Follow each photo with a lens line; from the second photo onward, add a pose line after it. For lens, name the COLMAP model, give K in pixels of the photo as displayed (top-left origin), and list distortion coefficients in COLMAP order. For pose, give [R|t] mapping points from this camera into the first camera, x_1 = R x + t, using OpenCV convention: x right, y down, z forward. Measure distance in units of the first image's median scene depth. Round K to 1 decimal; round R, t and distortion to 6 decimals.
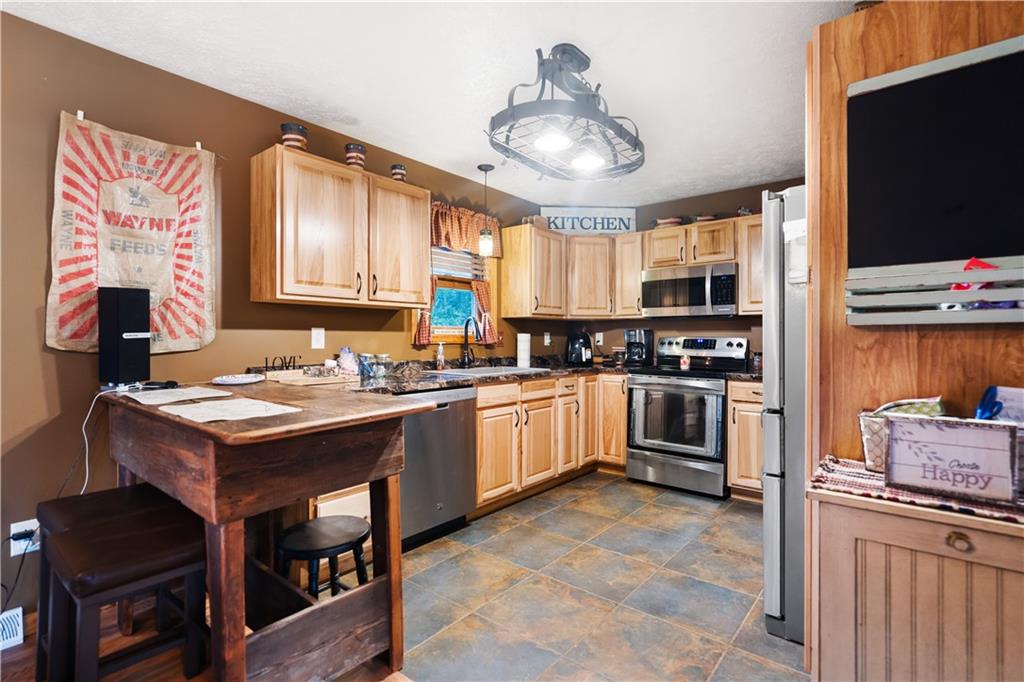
lens RADIAL K [[486.0, 0, 513.1], [0, 486.0, 338.7], [0, 0, 1]] dist [0.004158, 0.000670]
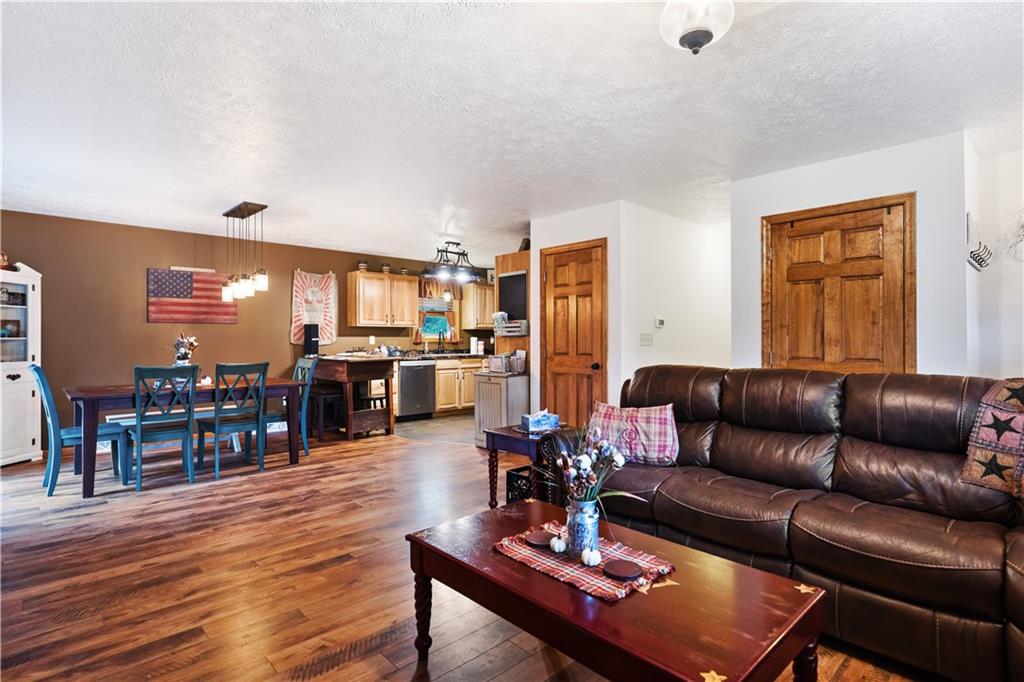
lens RADIAL K [[514.2, 0, 515.8], [0, 514.2, 342.5], [0, 0, 1]] dist [0.002576, 0.000152]
pose [[0.991498, -0.003595, -0.130070, 0.881237], [0.004064, 0.999986, 0.003343, 0.007438], [0.130056, -0.003844, 0.991499, -1.990114]]
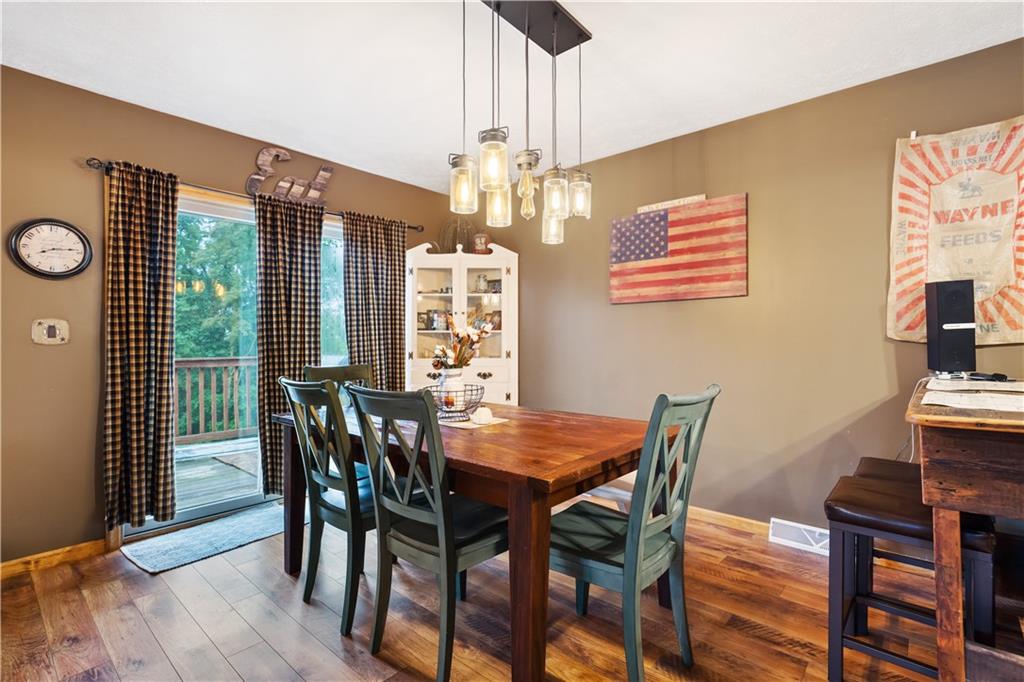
lens RADIAL K [[486.0, 0, 517.5], [0, 486.0, 338.8], [0, 0, 1]] dist [0.004158, 0.000670]
pose [[-0.034955, -0.001859, -0.999387, 0.269884], [0.001105, 0.999998, -0.001899, 0.019648], [0.999388, -0.001170, -0.034953, 0.103884]]
